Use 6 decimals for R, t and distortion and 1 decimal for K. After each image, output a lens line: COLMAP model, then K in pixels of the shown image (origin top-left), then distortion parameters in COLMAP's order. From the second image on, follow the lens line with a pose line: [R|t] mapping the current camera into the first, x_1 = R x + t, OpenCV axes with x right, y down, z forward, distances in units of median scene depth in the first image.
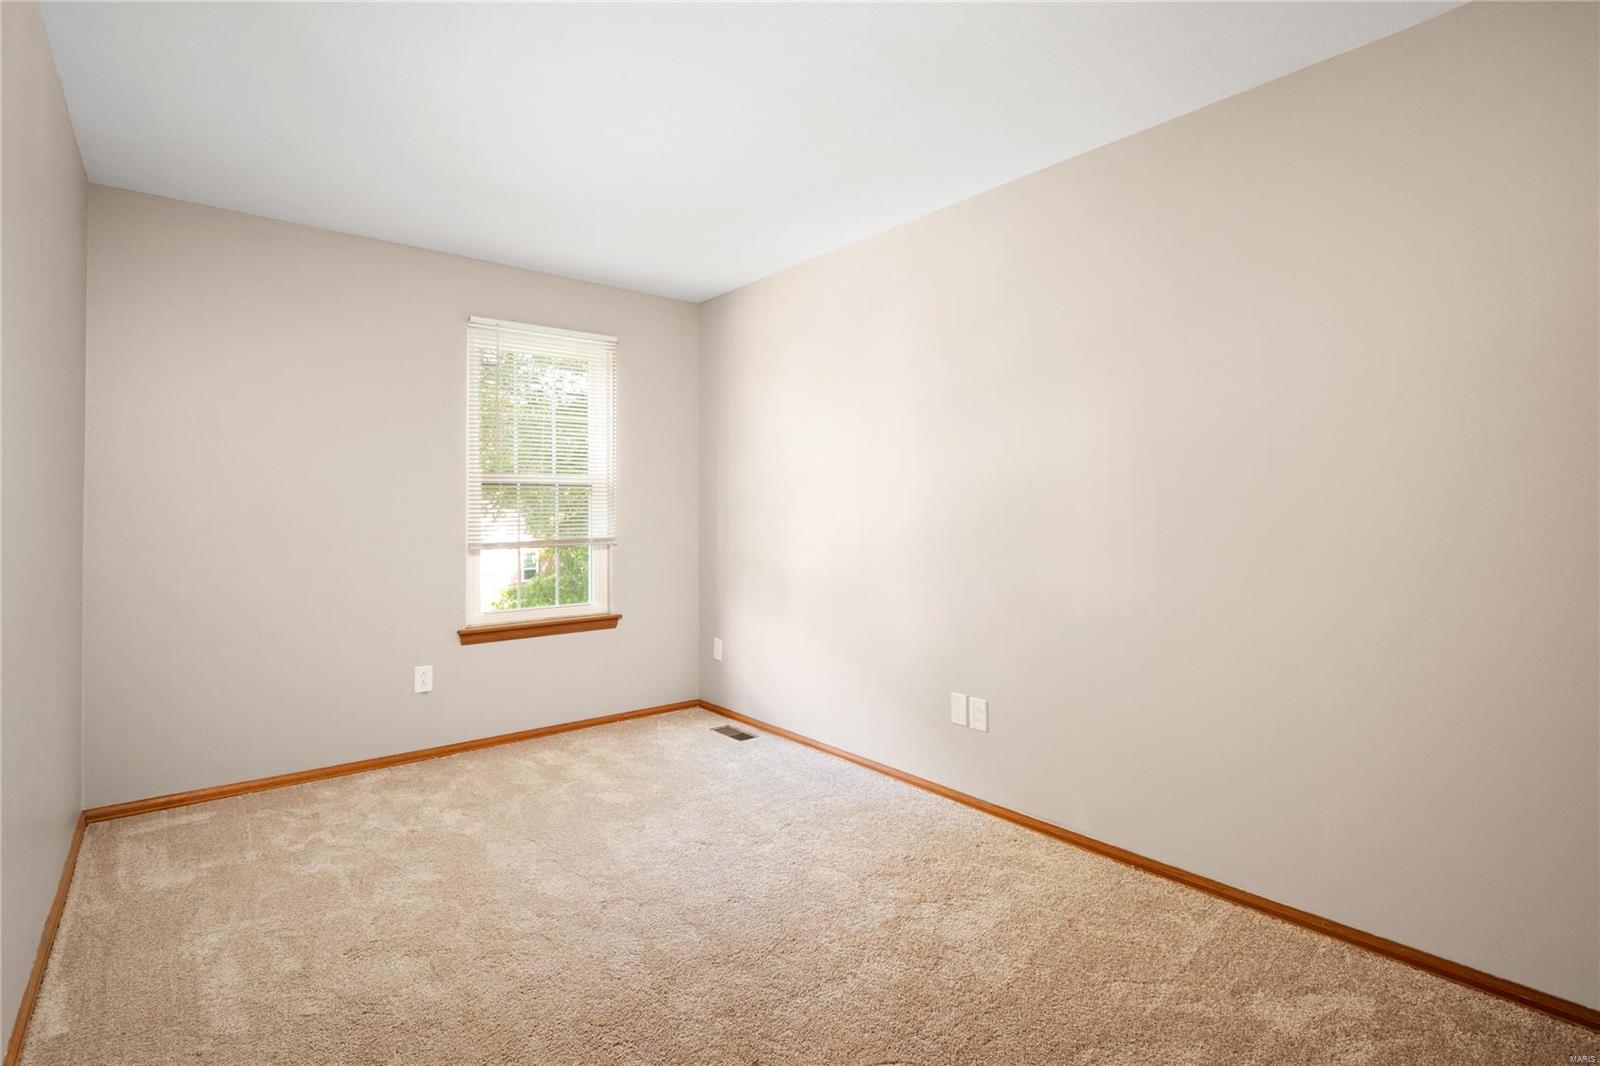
lens RADIAL K [[760.1, 0, 767.8], [0, 760.1, 511.5], [0, 0, 1]] dist [0.000322, 0.000303]
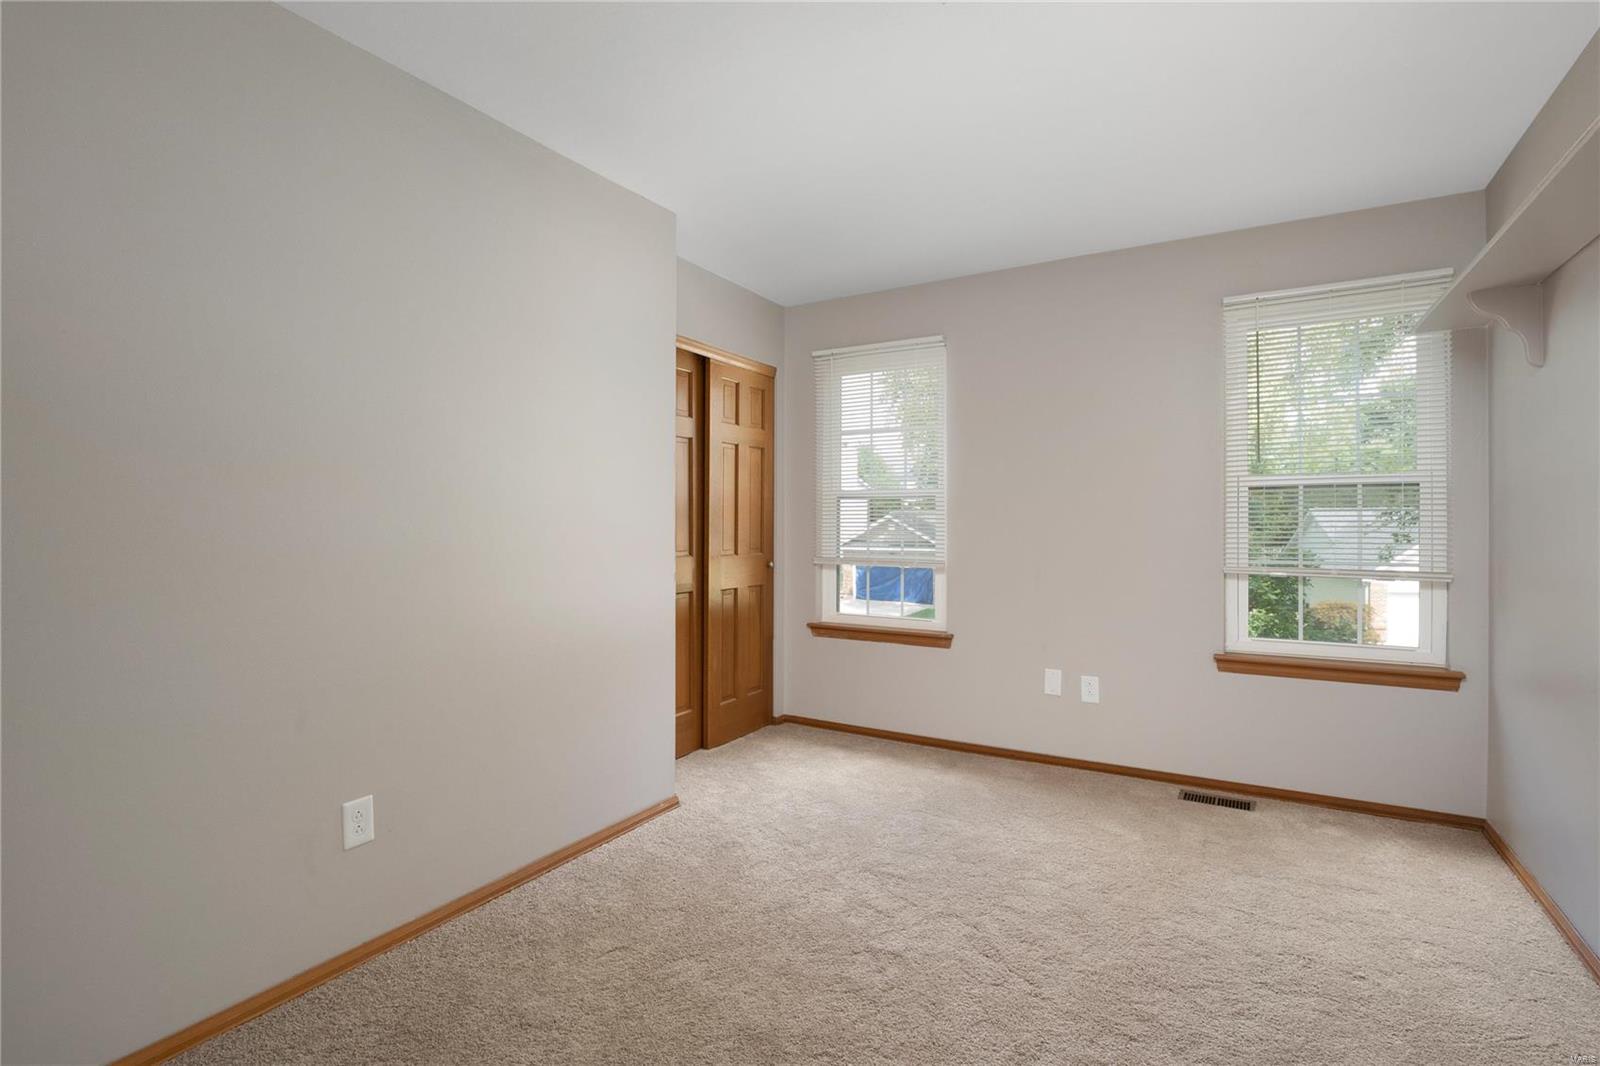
lens RADIAL K [[760.1, 0, 767.8], [0, 760.1, 511.5], [0, 0, 1]] dist [0.000322, 0.000303]
pose [[0.339192, -0.003921, -0.940709, 0.272169], [-0.003526, 0.999979, -0.005440, -0.003709], [0.940711, 0.005162, 0.339171, 0.216714]]
